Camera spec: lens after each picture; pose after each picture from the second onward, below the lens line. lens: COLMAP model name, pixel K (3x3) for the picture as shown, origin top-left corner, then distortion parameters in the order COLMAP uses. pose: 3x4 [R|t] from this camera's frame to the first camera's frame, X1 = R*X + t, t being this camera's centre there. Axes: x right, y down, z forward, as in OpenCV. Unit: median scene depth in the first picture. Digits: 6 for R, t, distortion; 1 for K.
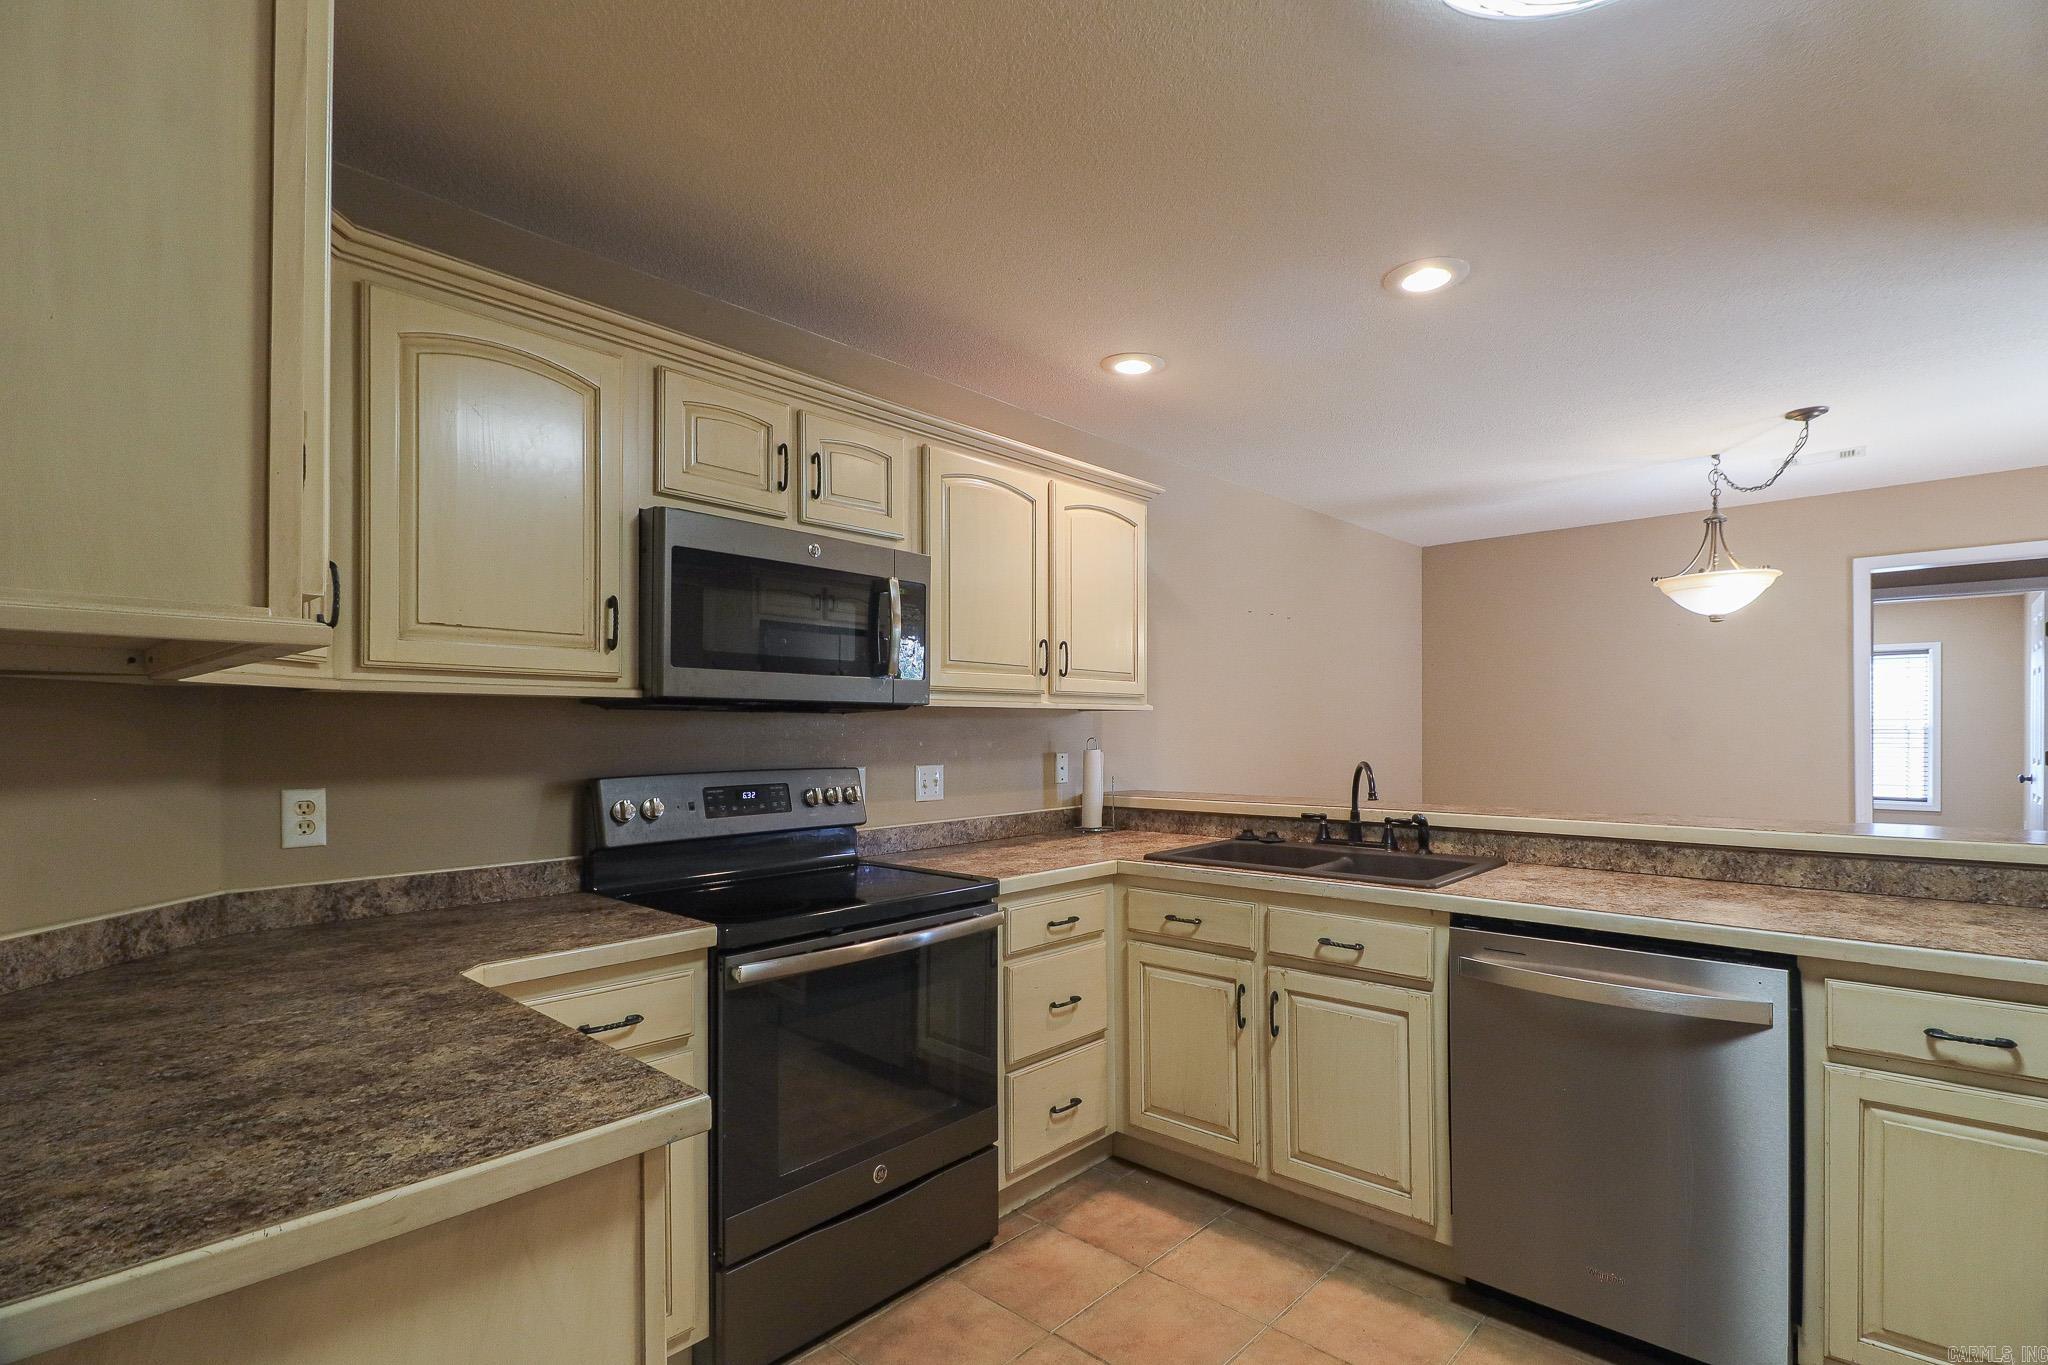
lens RADIAL K [[958.3, 0, 1061.1], [0, 958.3, 734.9], [0, 0, 1]] dist [0.020557, -0.016519]
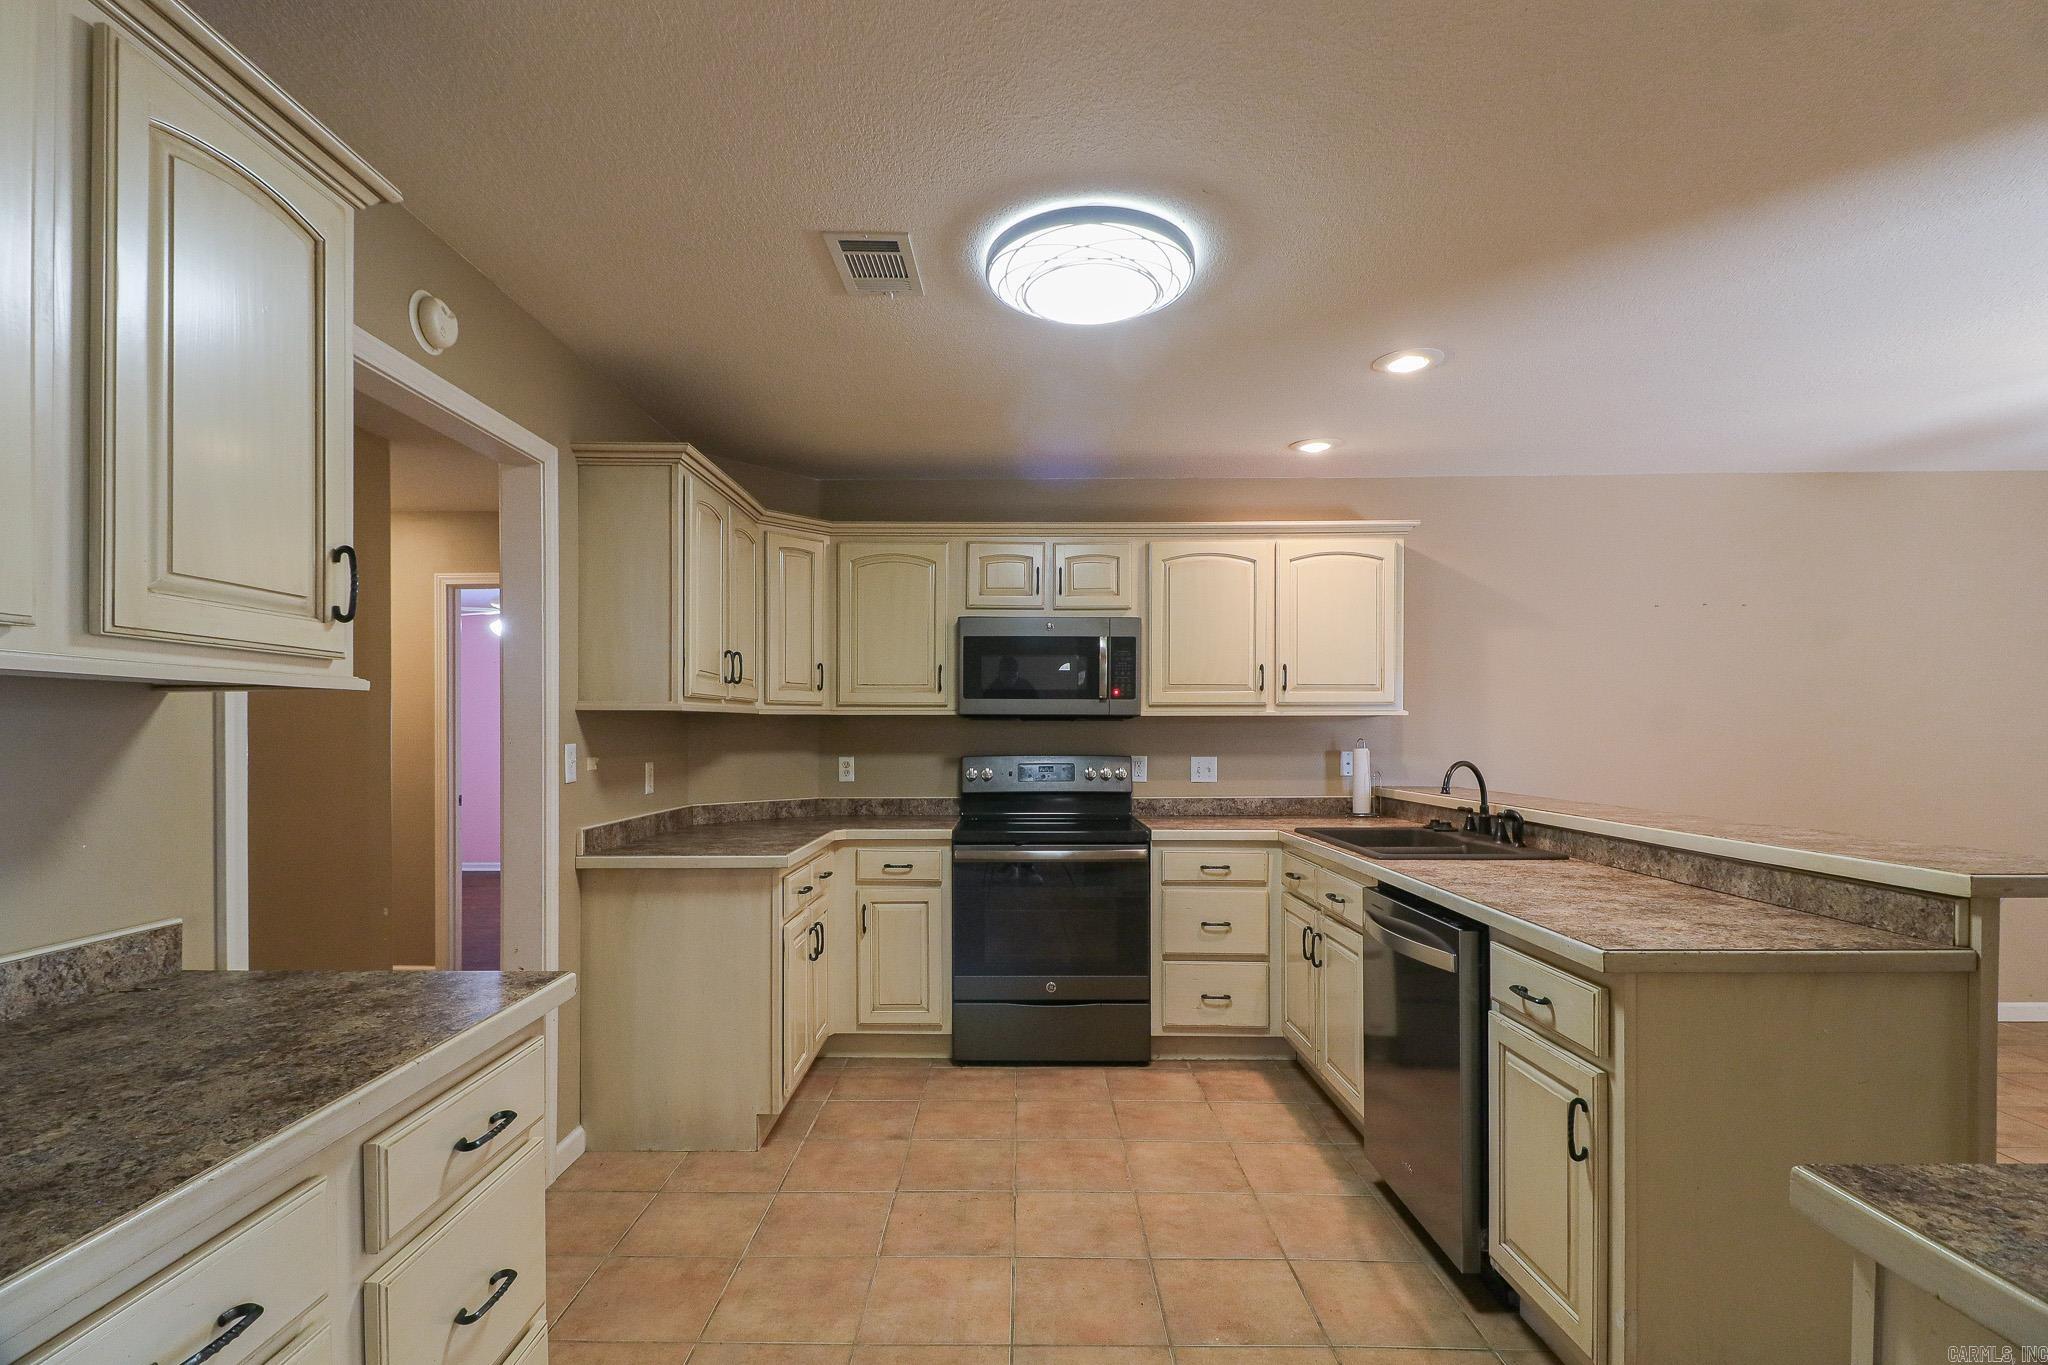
lens RADIAL K [[971.8, 0, 1025.2], [0, 971.8, 748.2], [0, 0, 1]] dist [0.018350, -0.017733]
pose [[0.668092, 0.016371, -0.743898, 0.905102], [-0.005778, 0.999842, 0.016815, -0.004115], [0.744056, -0.006936, 0.668081, -0.172813]]
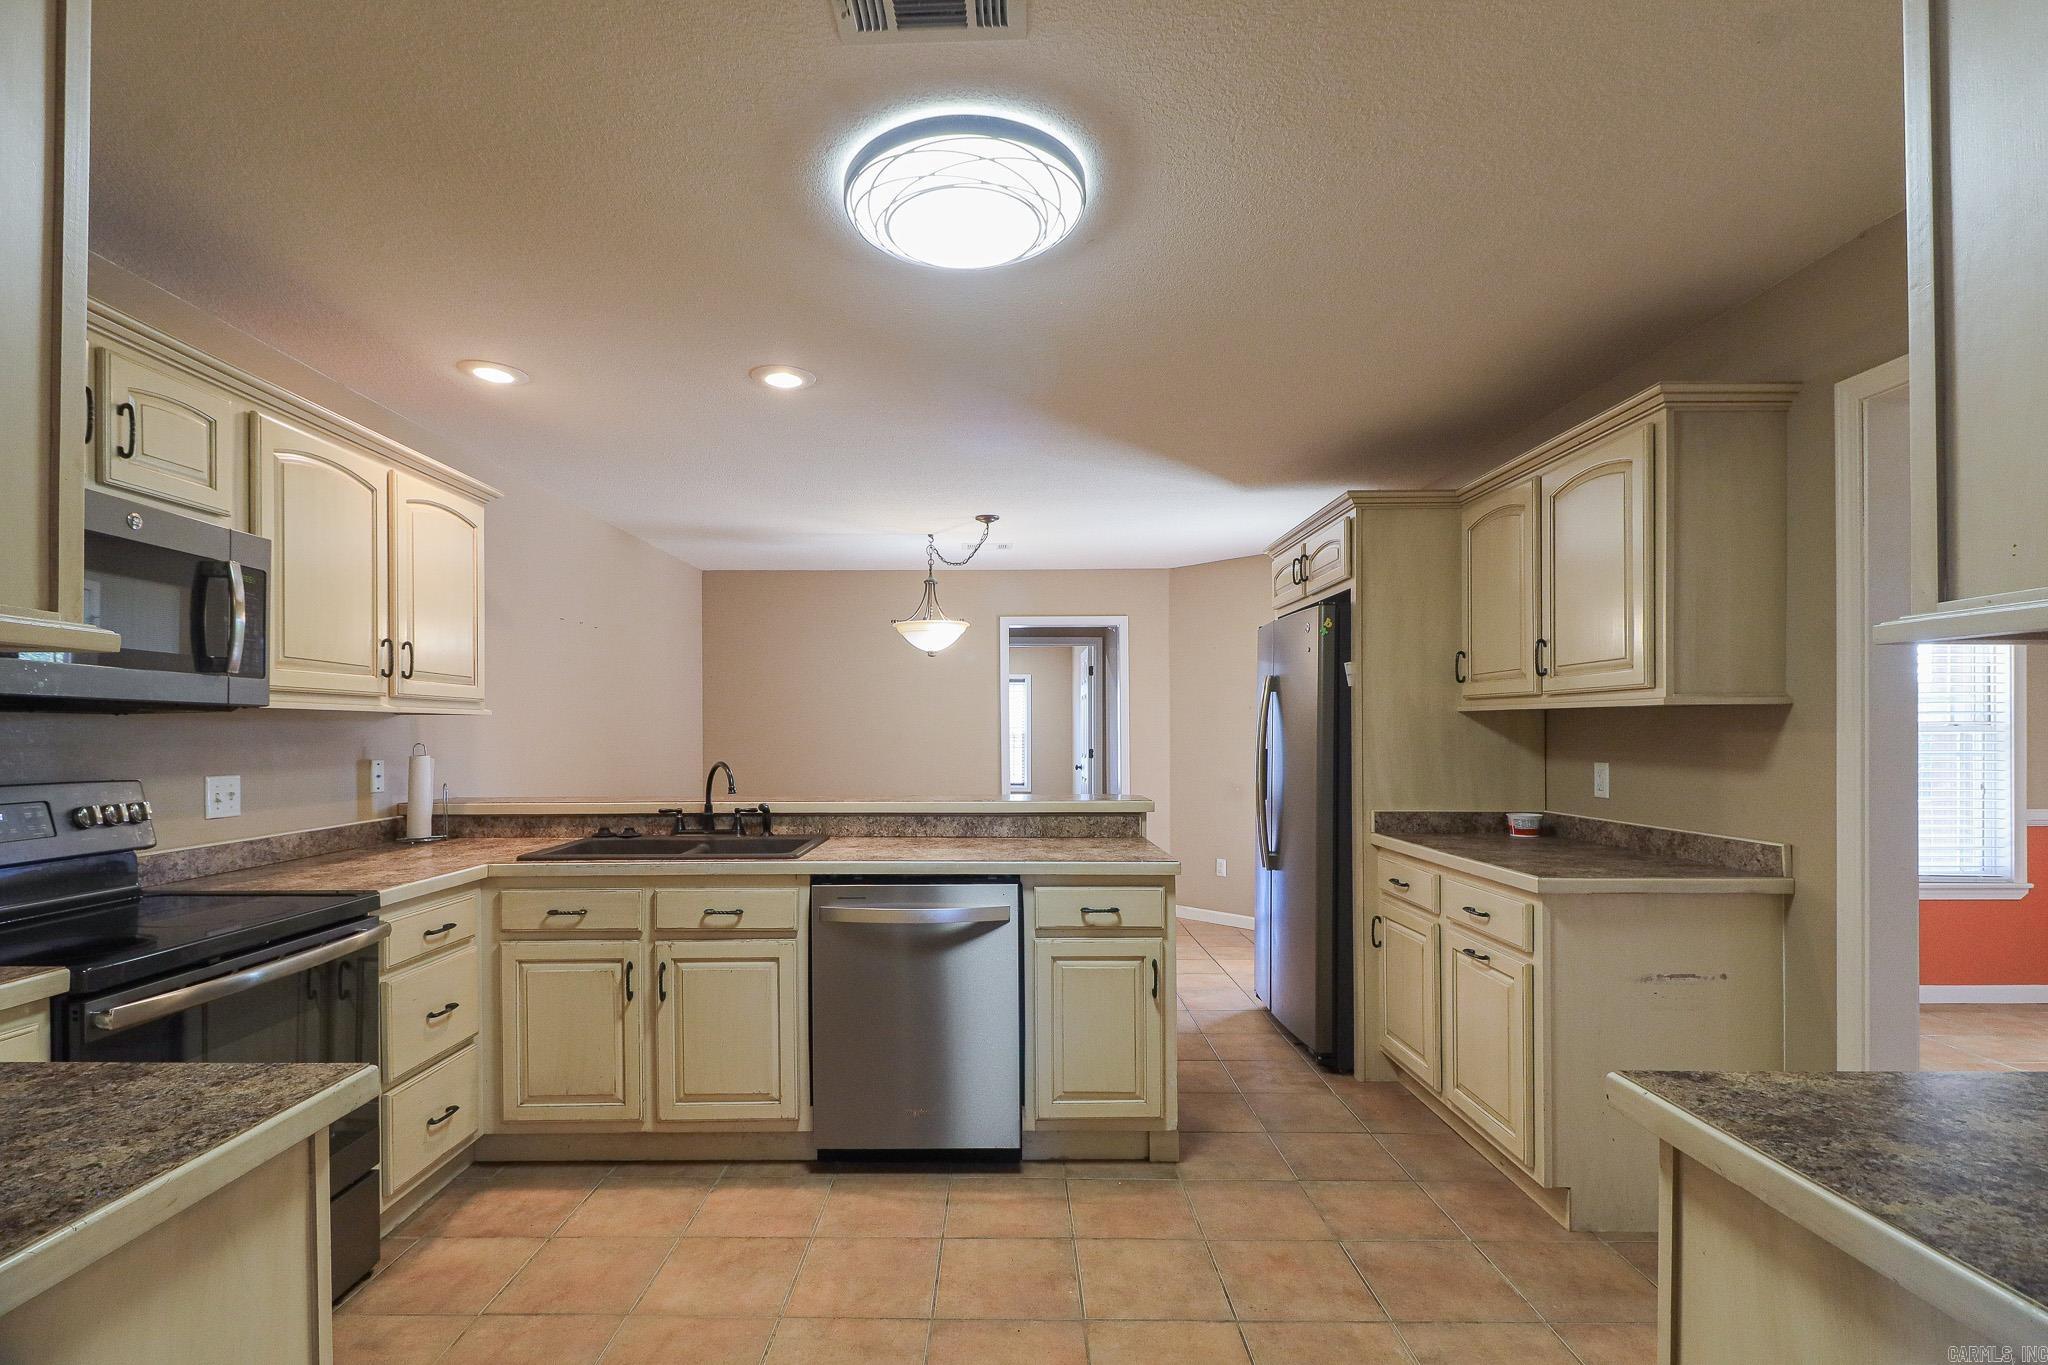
lens RADIAL K [[939.0, 0, 1001.0], [0, 939.0, 741.3], [0, 0, 1]] dist [0.018642, -0.014823]
pose [[0.750826, -0.003879, 0.660489, -0.209619], [0.003127, 0.999992, 0.002319, 0.001188], [-0.660493, 0.000325, 0.750832, -0.110710]]
